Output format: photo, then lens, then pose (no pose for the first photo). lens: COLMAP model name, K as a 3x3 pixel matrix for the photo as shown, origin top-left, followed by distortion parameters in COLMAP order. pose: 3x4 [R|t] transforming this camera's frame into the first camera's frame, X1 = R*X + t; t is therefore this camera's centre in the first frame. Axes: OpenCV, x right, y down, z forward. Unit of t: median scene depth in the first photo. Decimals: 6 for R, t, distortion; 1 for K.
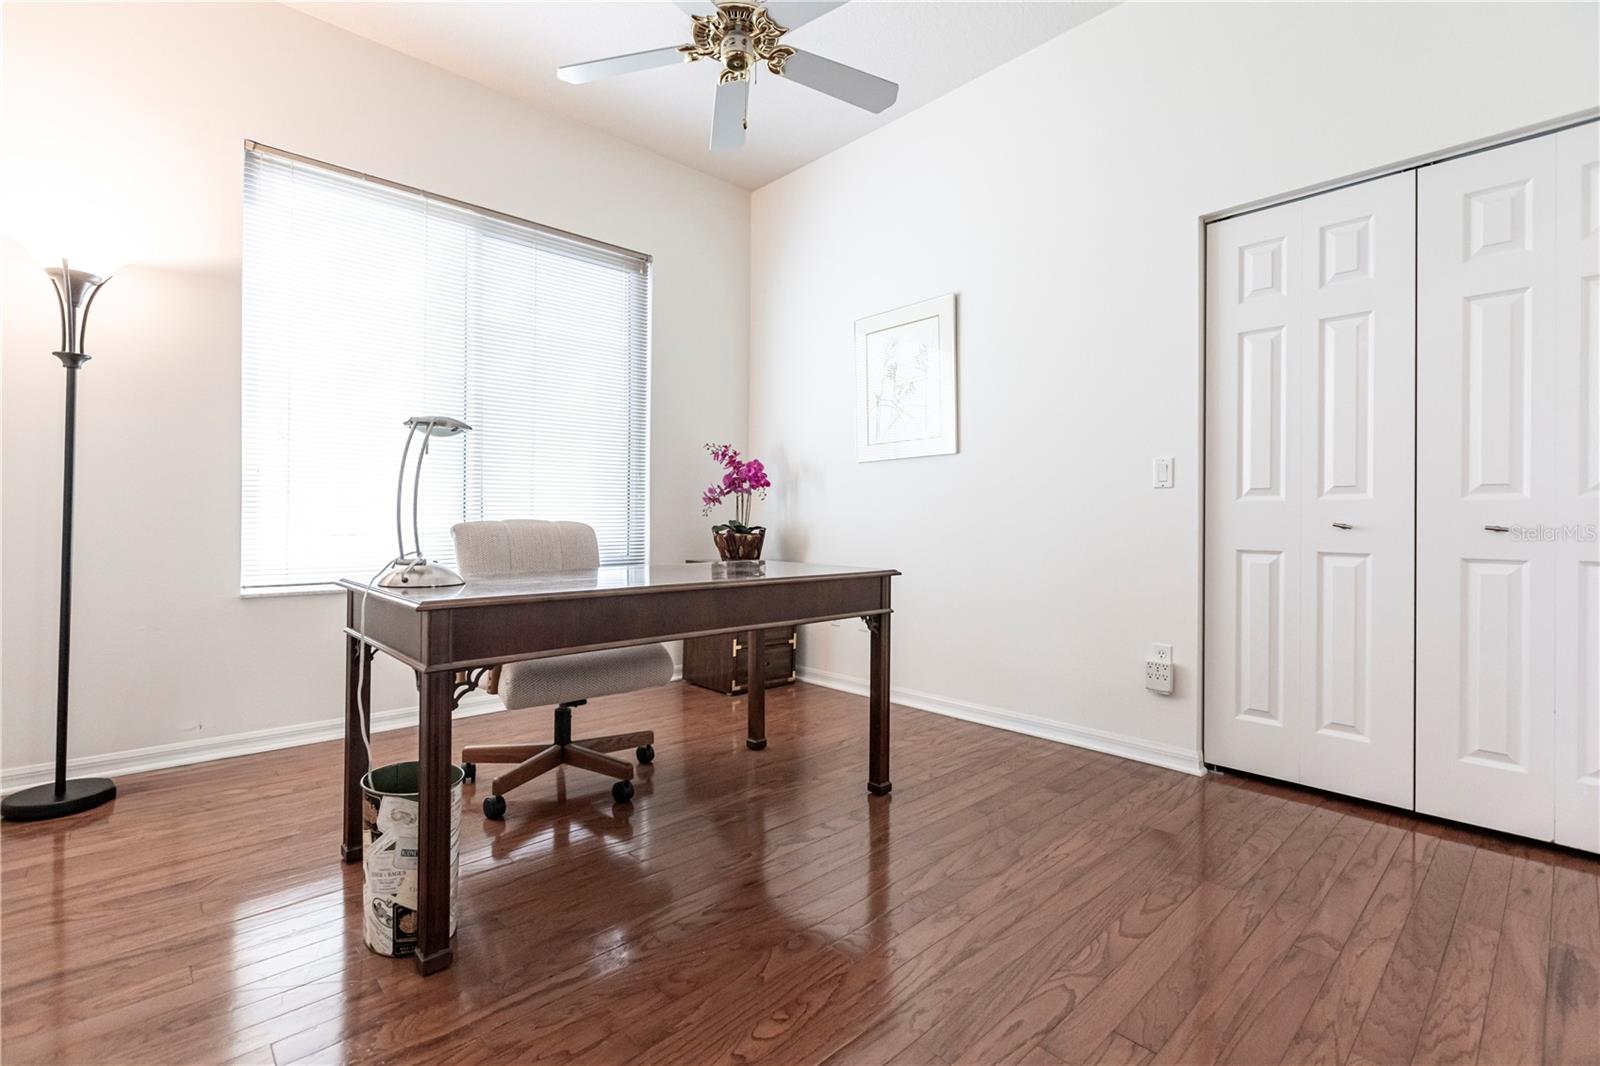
lens RADIAL K [[717.4, 0, 802.5], [0, 717.4, 521.2], [0, 0, 1]] dist [0.001357, 0.000077]
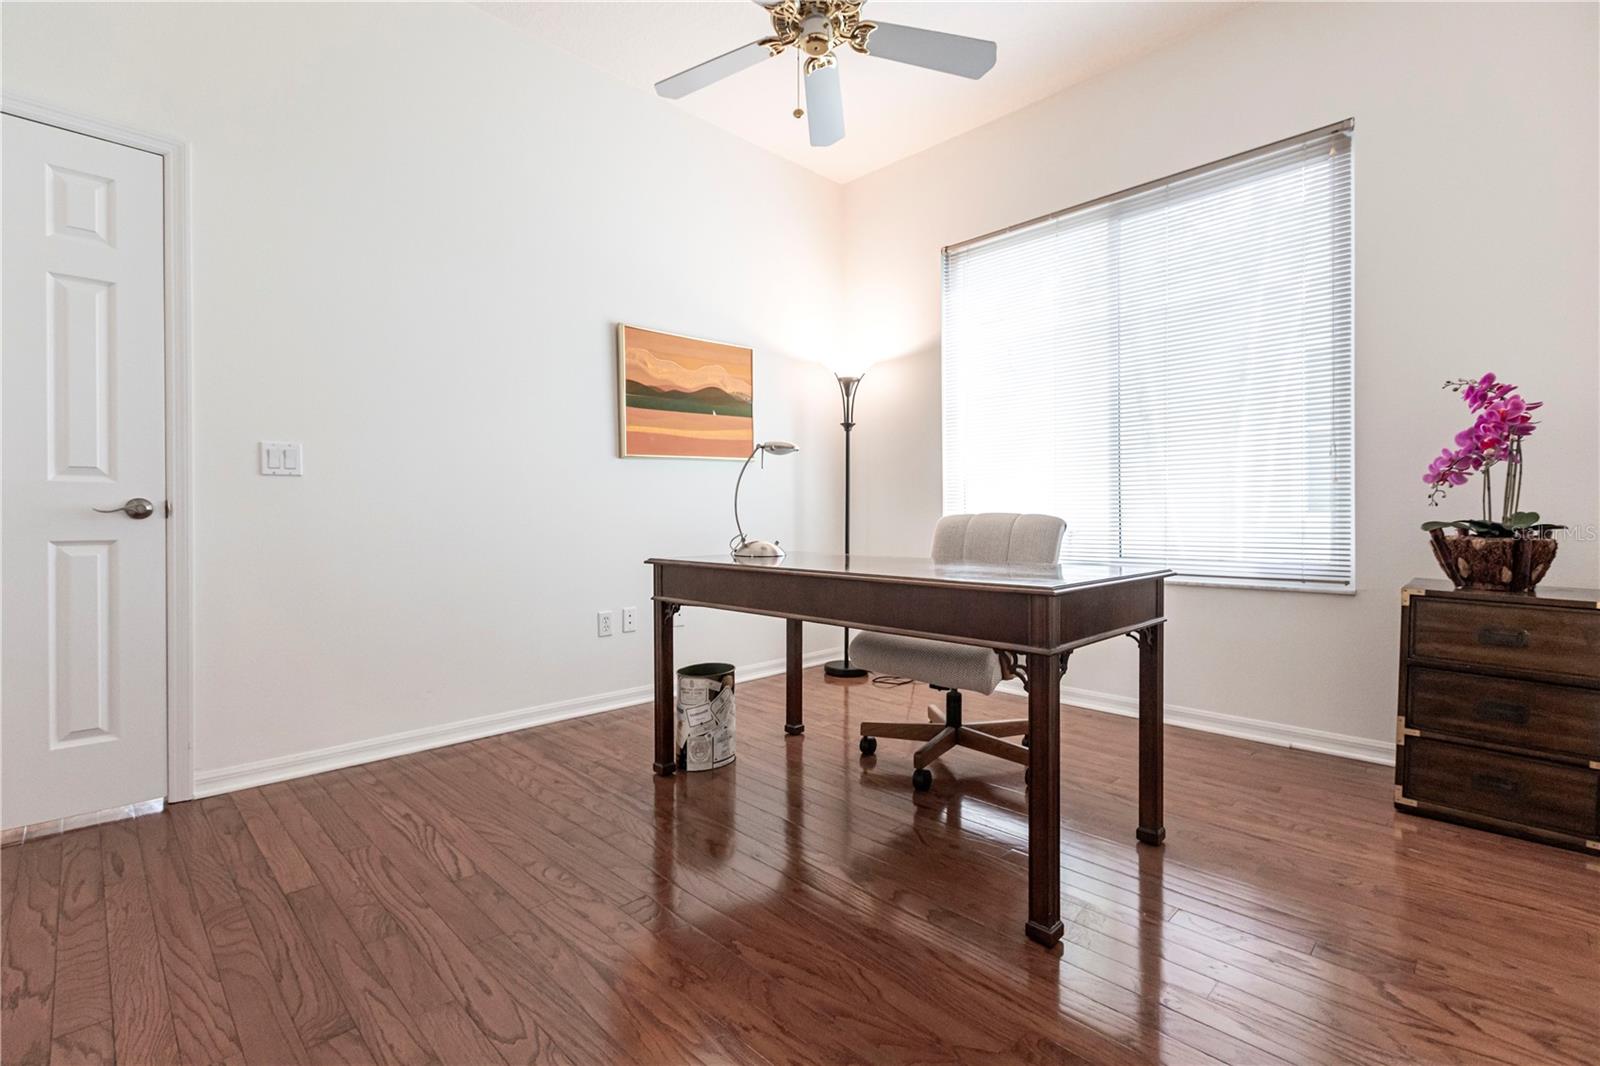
lens RADIAL K [[717.4, 0, 802.5], [0, 717.4, 521.2], [0, 0, 1]] dist [0.001357, 0.000077]
pose [[0.037661, 0.002584, -0.999287, 0.714699], [0.000109, 0.999997, 0.002590, 0.007871], [0.999291, -0.000206, 0.037660, 0.746200]]
